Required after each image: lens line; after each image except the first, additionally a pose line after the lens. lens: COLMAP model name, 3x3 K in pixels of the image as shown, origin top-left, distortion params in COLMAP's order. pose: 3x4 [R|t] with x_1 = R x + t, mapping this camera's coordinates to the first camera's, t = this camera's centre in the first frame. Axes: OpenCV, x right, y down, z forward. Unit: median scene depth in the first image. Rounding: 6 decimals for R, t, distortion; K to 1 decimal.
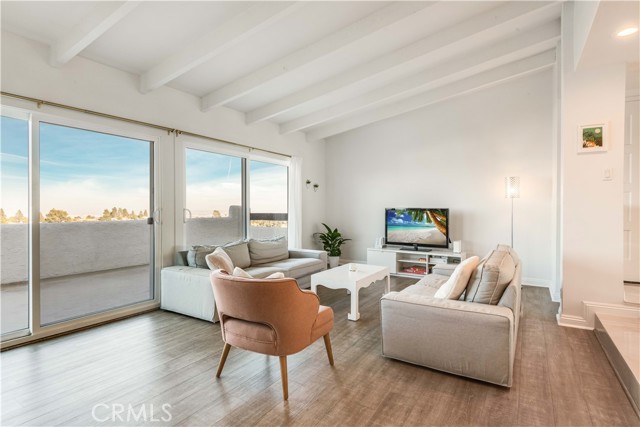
lens RADIAL K [[328.8, 0, 321.9], [0, 328.8, 212.6], [0, 0, 1]] dist [-0.006707, -0.001143]
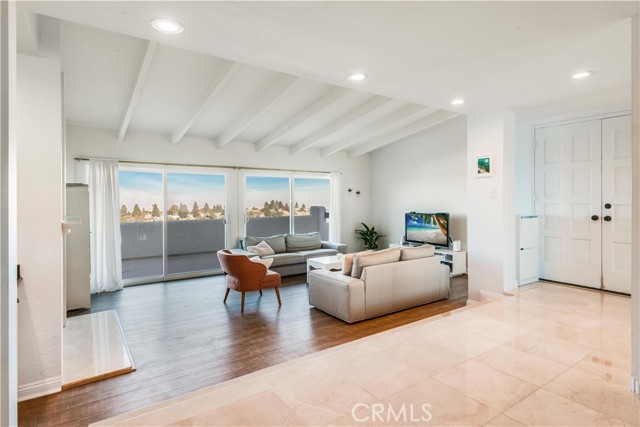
lens RADIAL K [[328.8, 0, 317.4], [0, 328.8, 210.3], [0, 0, 1]] dist [-0.006707, -0.001143]
pose [[0.917805, 0.004401, -0.397007, 0.412460], [0.001438, 0.999895, 0.014410, -0.040276], [0.397029, -0.013796, 0.917702, -0.259224]]
